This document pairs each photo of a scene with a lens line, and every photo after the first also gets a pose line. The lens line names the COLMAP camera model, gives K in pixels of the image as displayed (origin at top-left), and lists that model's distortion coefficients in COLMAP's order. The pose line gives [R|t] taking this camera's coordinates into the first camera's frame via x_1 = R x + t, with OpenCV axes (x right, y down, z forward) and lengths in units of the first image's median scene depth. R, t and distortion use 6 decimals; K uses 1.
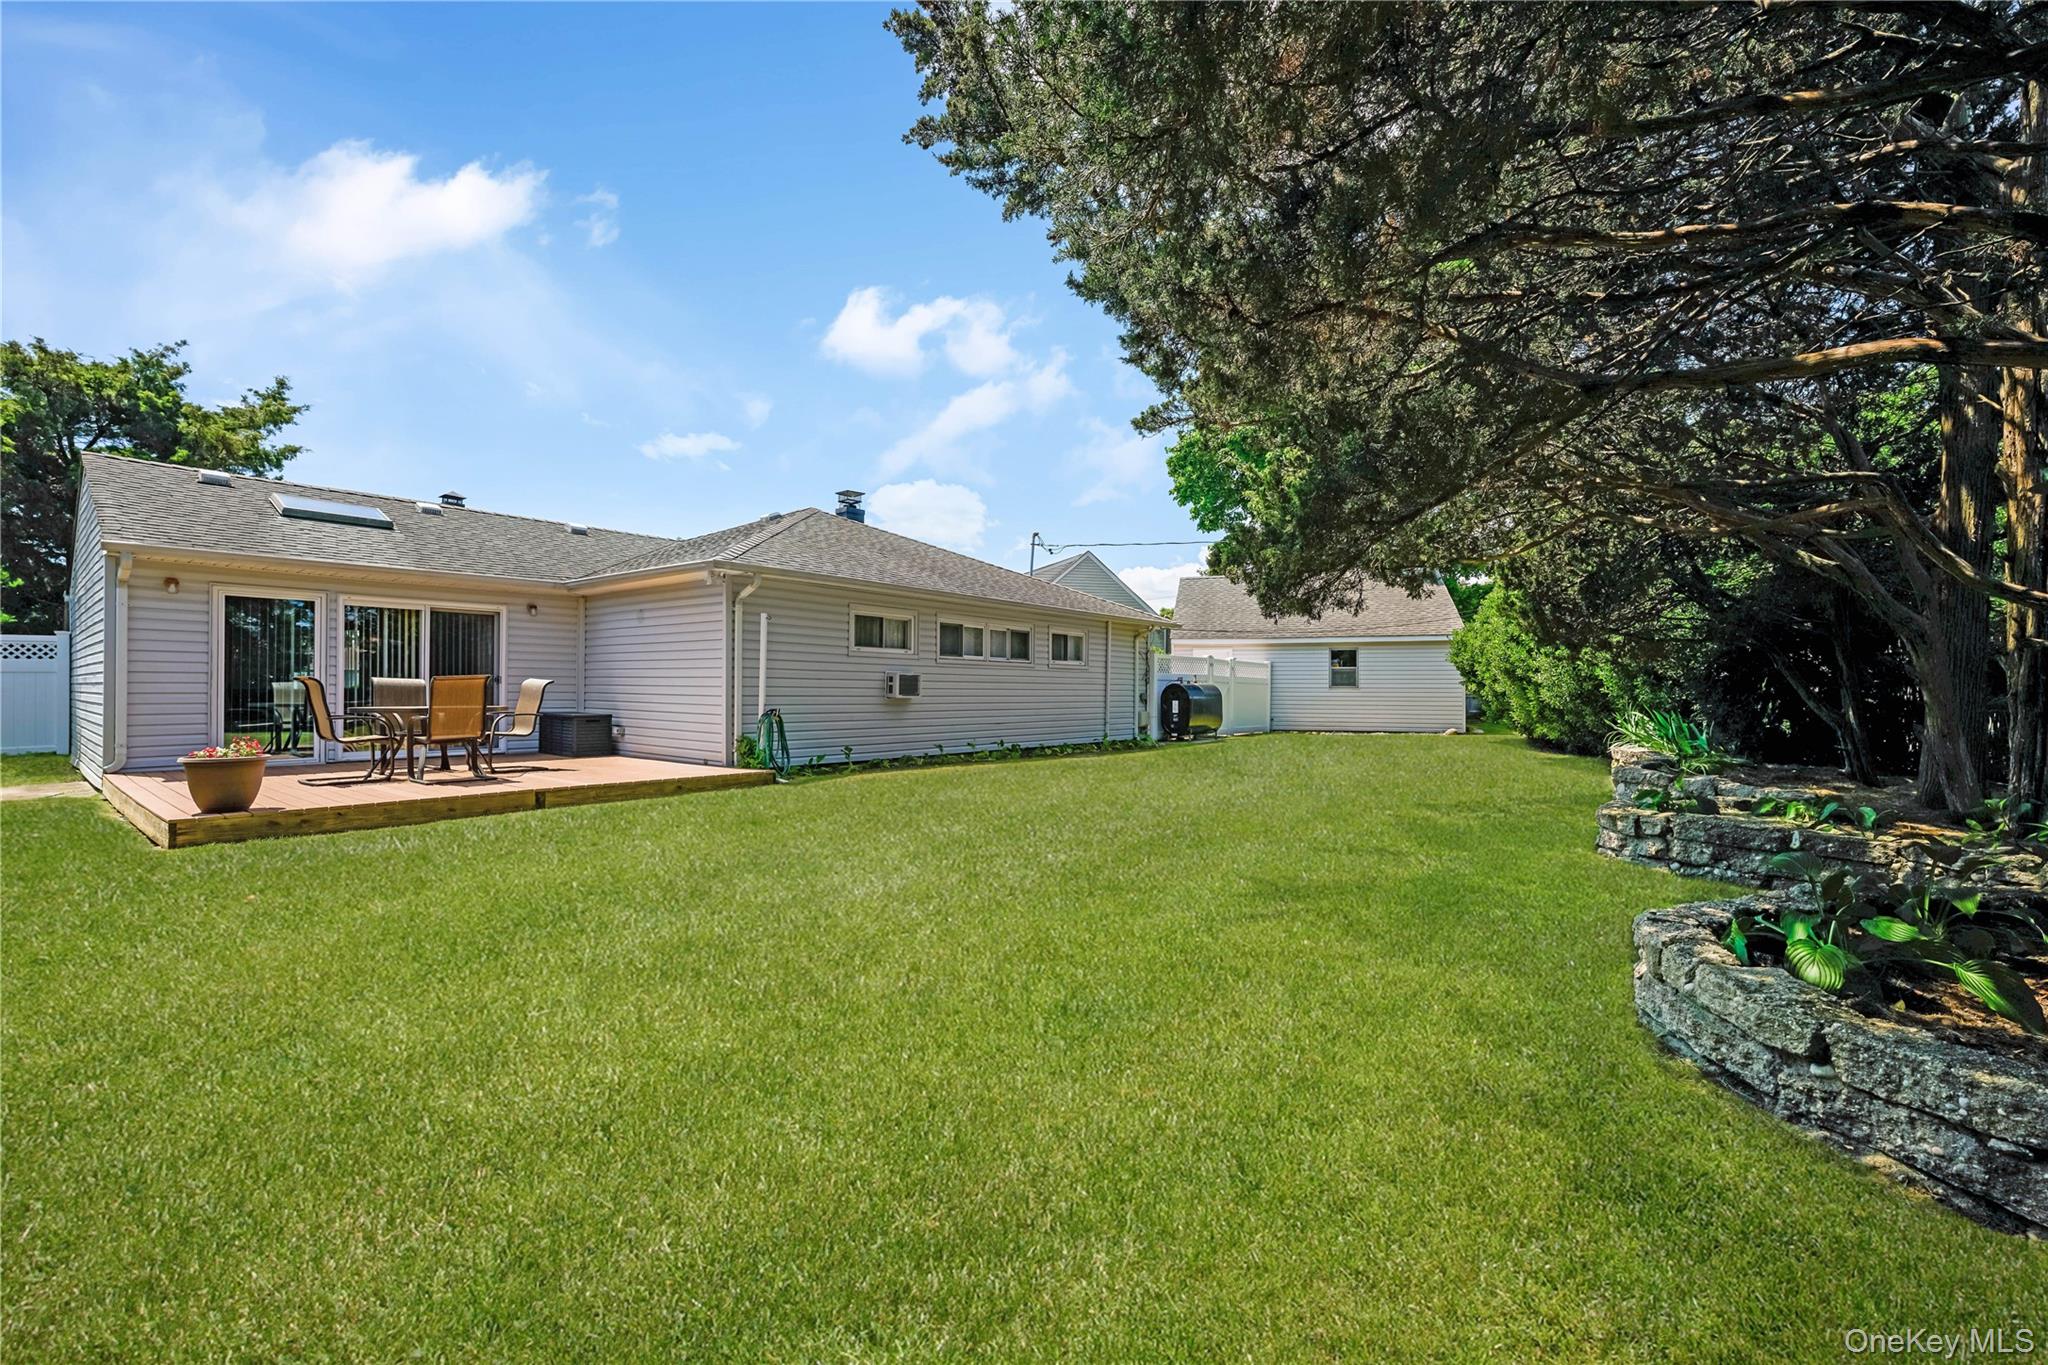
lens RADIAL K [[831.5, 0, 1024.0], [0, 831.5, 682.5], [0, 0, 1]] dist [0.000006, 0.000129]
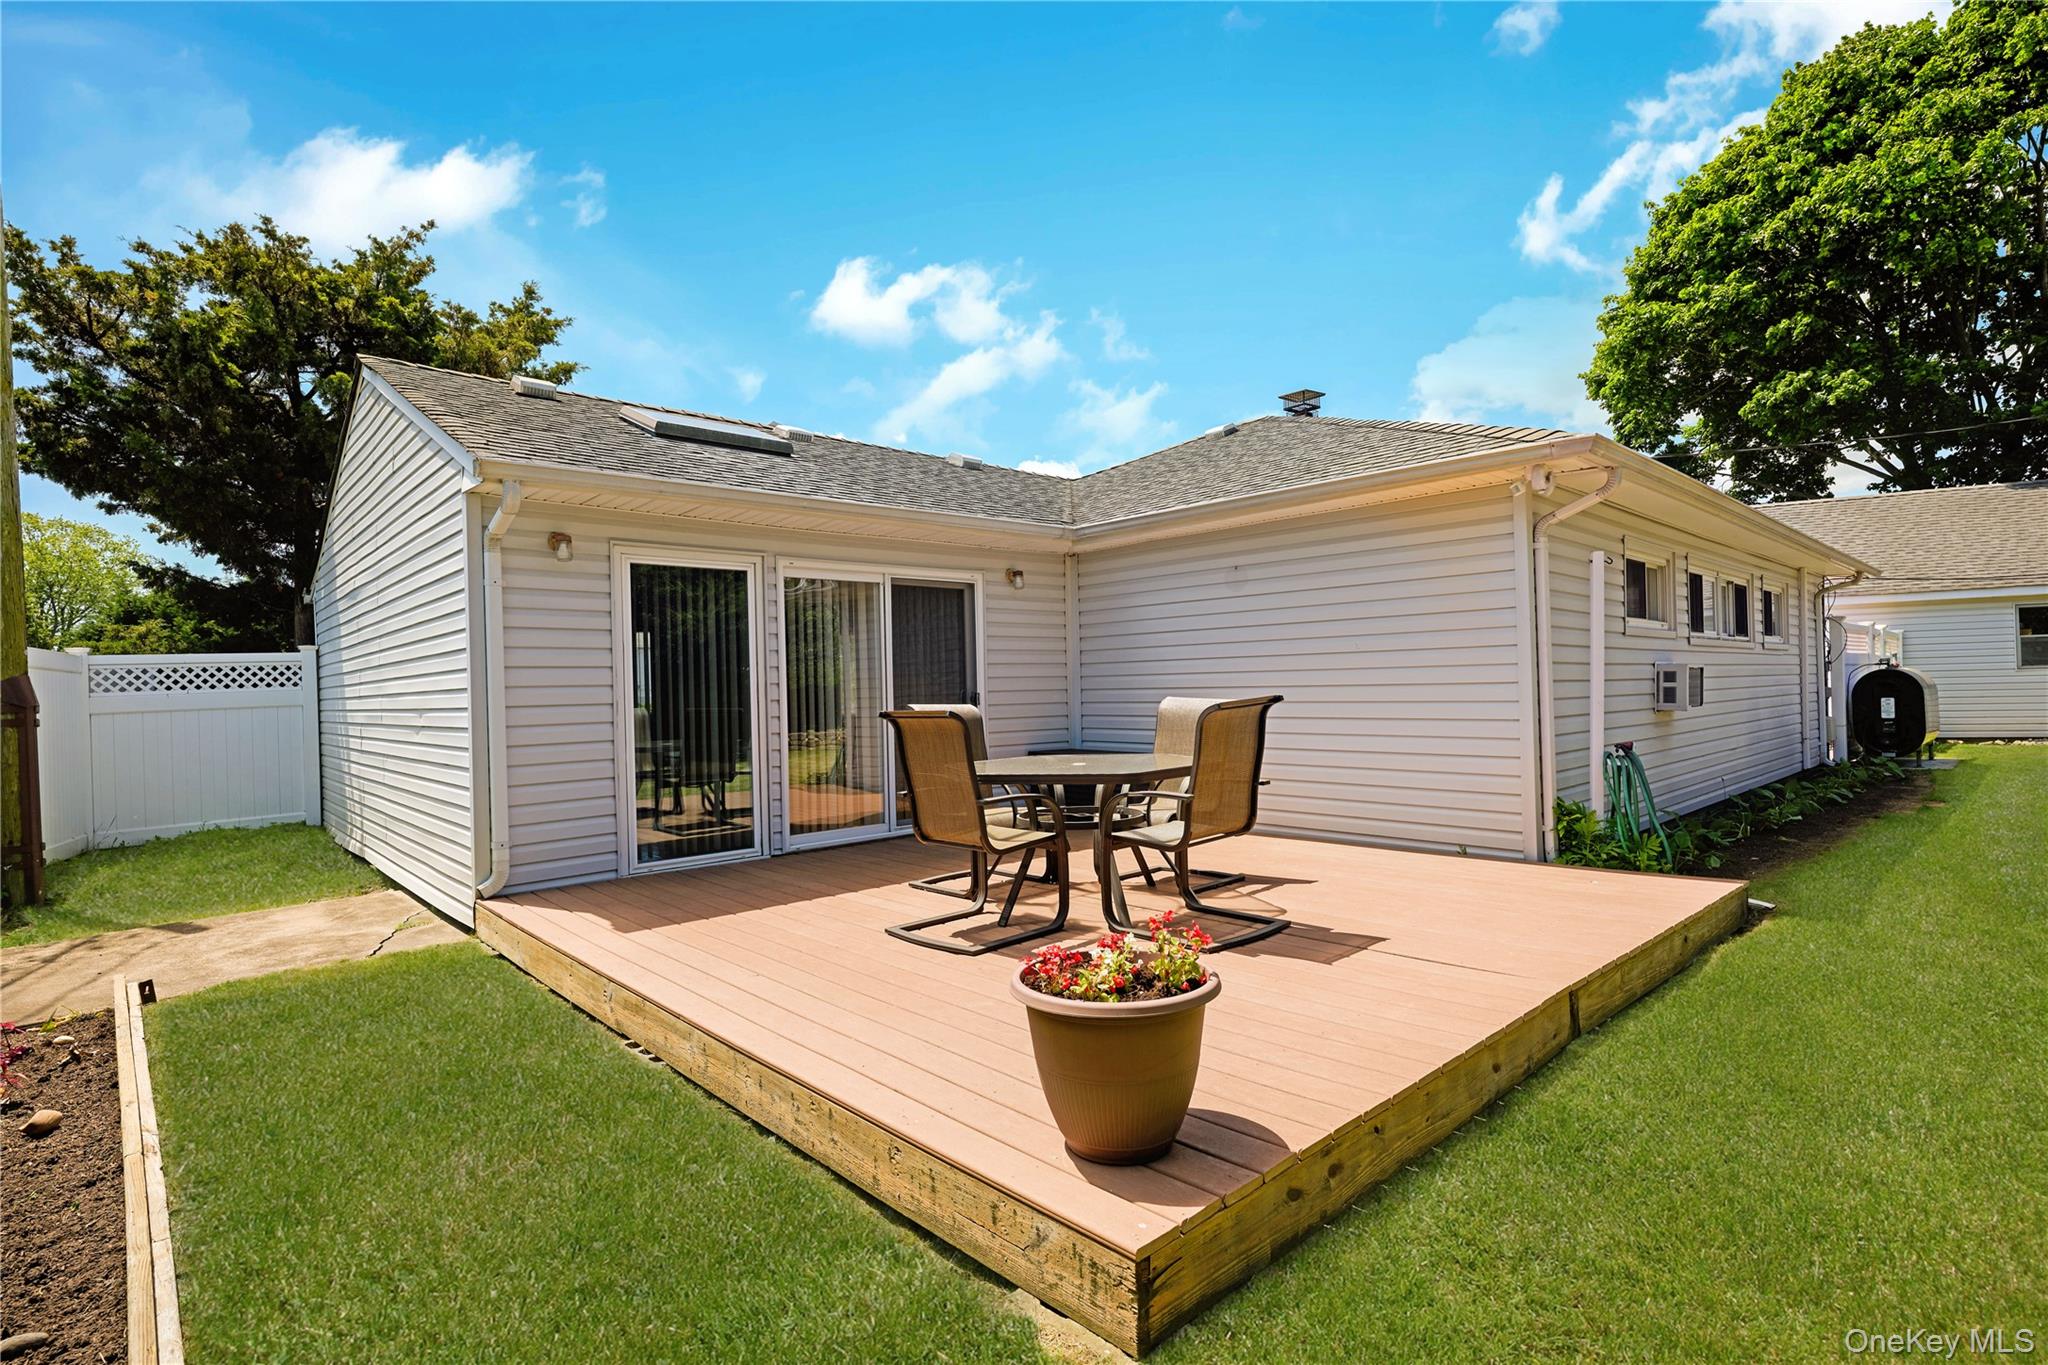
lens RADIAL K [[973.1, 0, 1024.0], [0, 973.1, 682.5], [0, 0, 1]] dist [-0.000012, -0.000018]
pose [[0.987672, -0.031044, -0.153427, -0.456505], [0.031595, 0.999500, 0.001156, -0.013658], [0.153314, -0.005990, 0.988159, 0.302397]]
